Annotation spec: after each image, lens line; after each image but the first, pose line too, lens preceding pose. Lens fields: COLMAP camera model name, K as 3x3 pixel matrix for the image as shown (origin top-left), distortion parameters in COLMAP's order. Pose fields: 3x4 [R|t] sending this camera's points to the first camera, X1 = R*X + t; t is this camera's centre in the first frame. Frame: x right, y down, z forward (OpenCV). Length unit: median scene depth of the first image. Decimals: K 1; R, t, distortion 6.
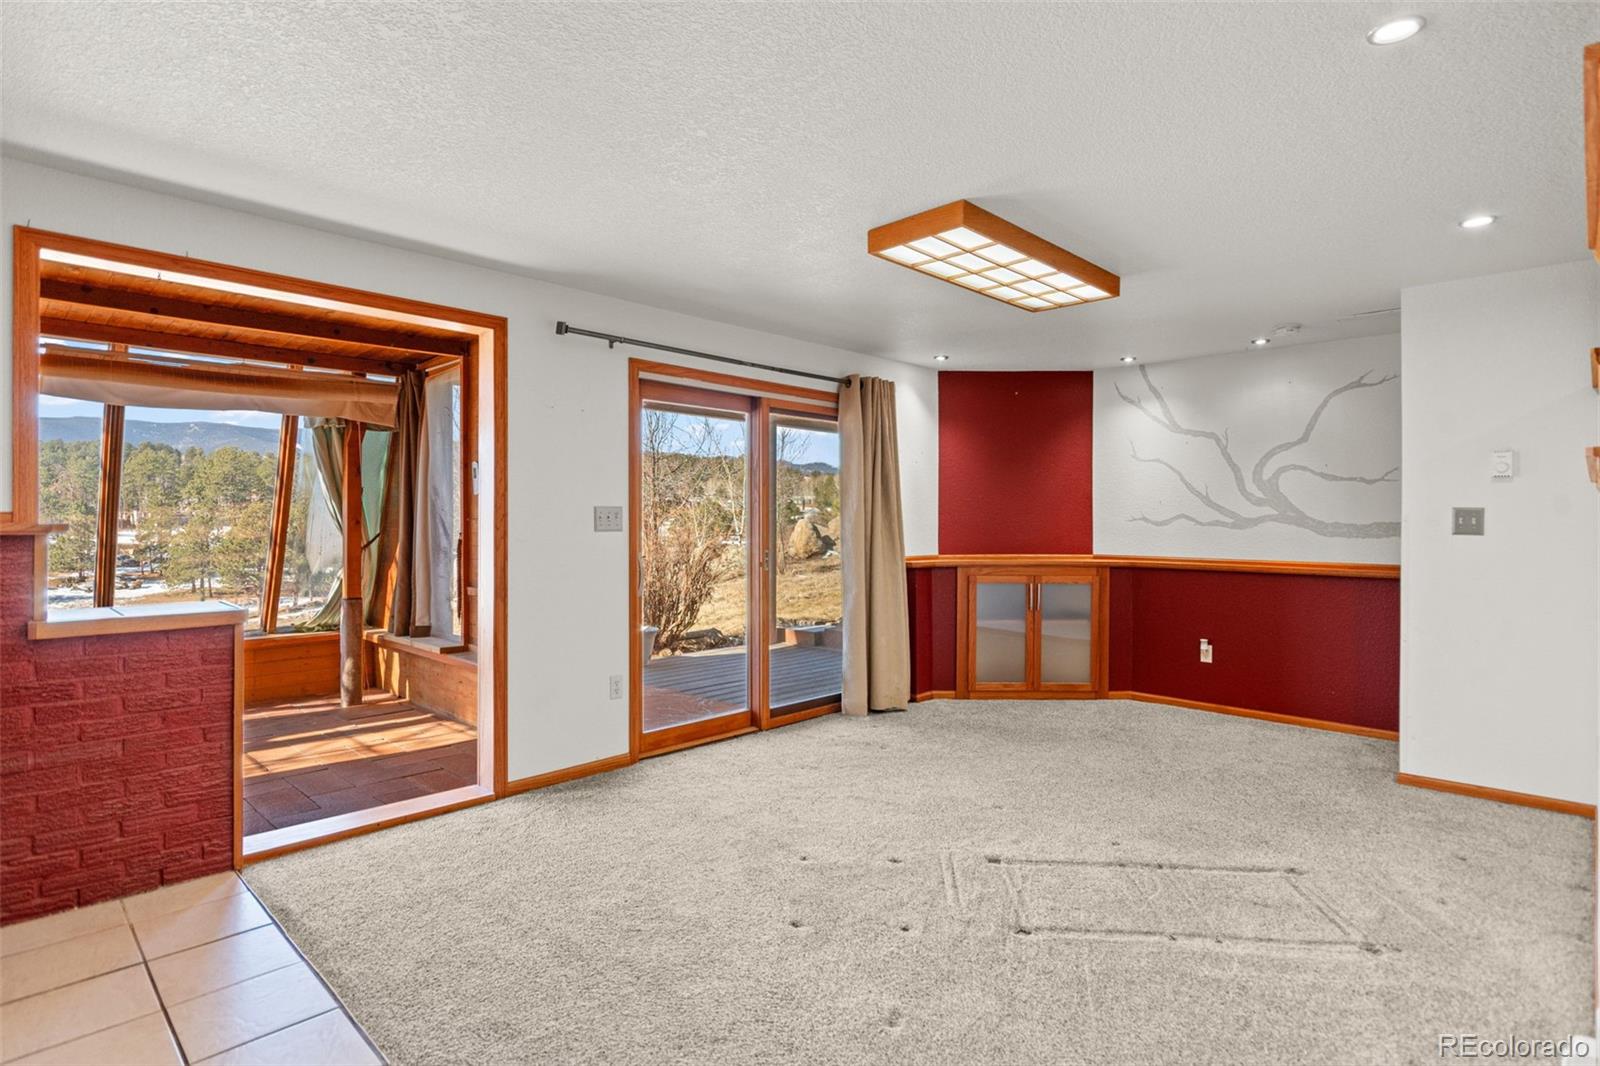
lens RADIAL K [[816.8, 0, 804.8], [0, 816.8, 521.2], [0, 0, 1]] dist [-0.000248, -0.001586]
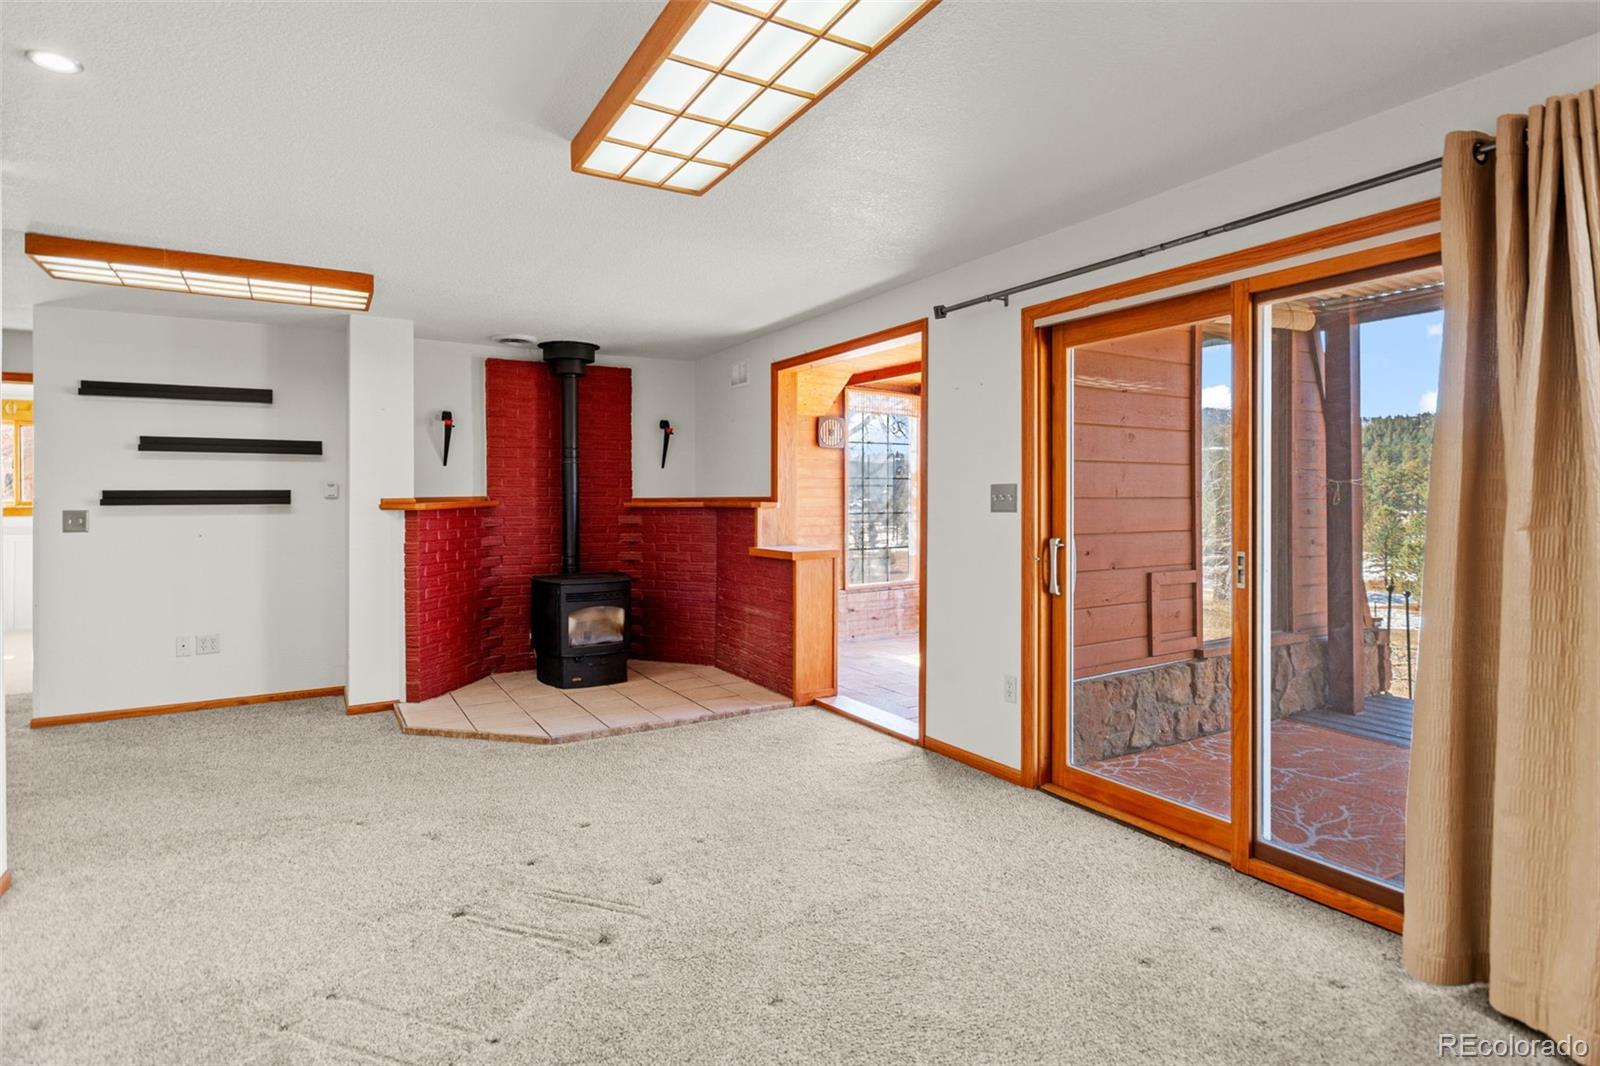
lens RADIAL K [[822.6, 0, 799.9], [0, 822.6, 498.1], [0, 0, 1]] dist [0.000663, -0.000188]
pose [[-0.263322, -0.001398, -0.964707, 0.549972], [0.003478, 0.999991, -0.002398, -0.001012], [0.964702, -0.003987, -0.263315, 0.814438]]
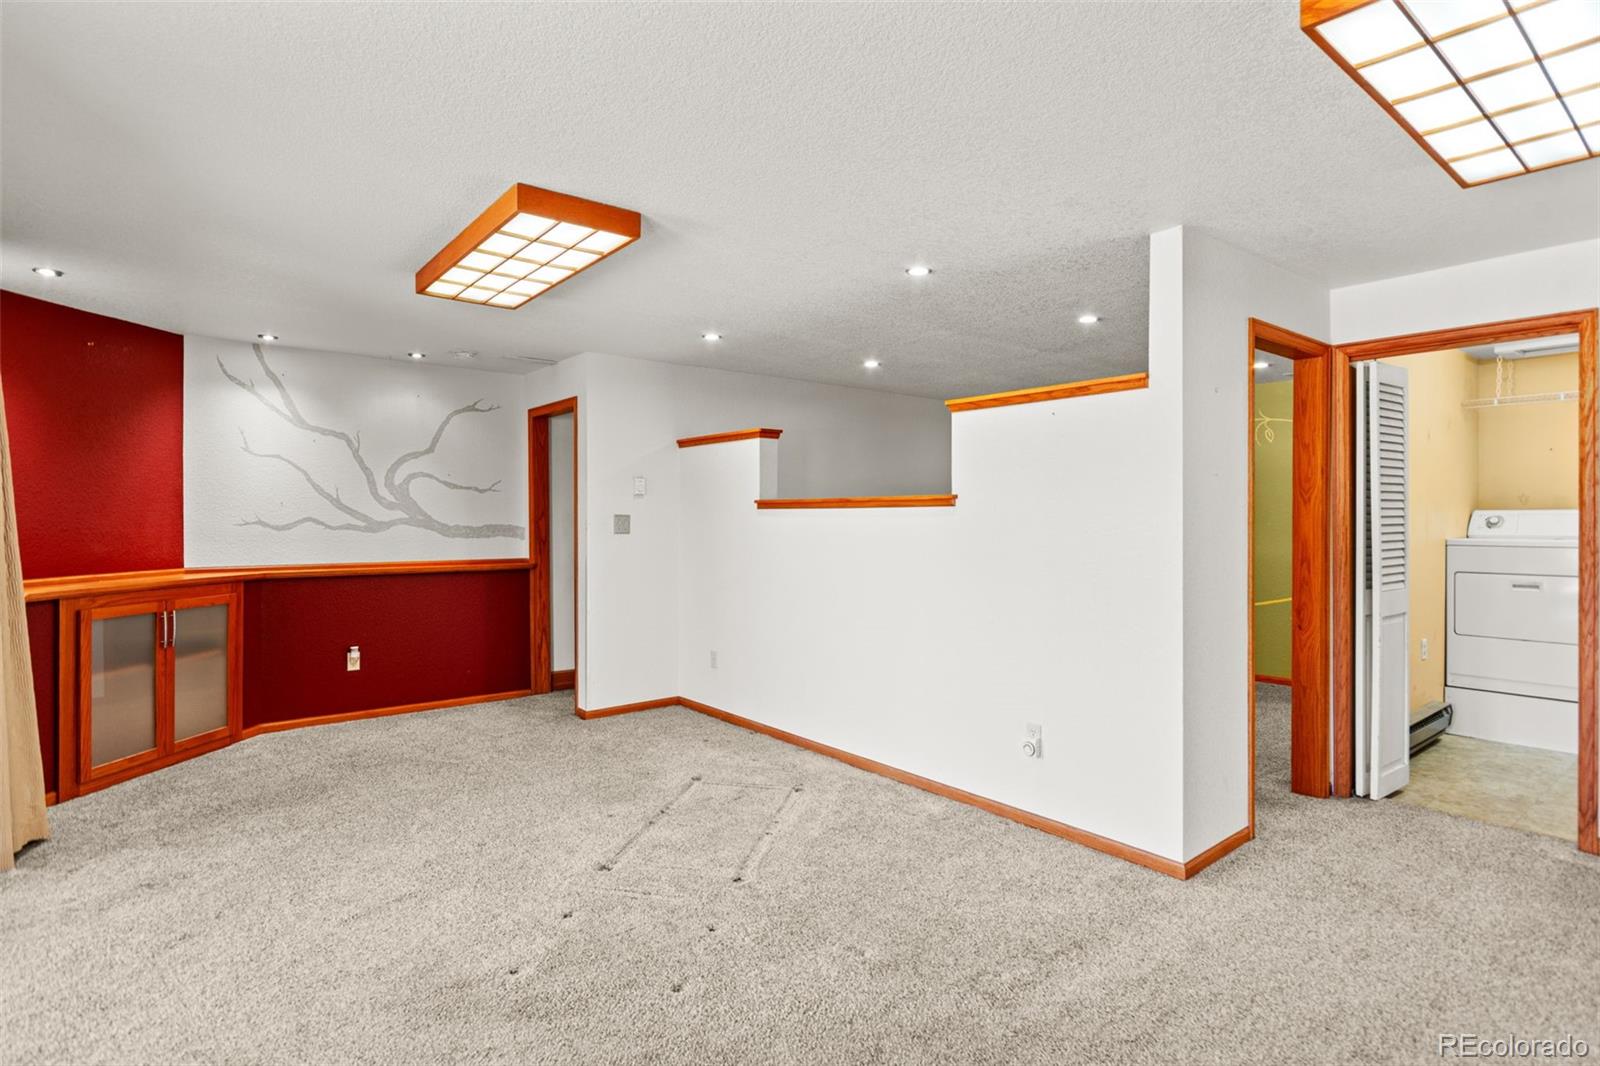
lens RADIAL K [[816.8, 0, 804.8], [0, 816.8, 521.2], [0, 0, 1]] dist [-0.000248, -0.001586]
pose [[0.111824, -0.006459, 0.993707, -0.435647], [0.001169, 0.999979, 0.006369, -0.010638], [-0.993727, 0.000449, 0.111830, 0.378882]]
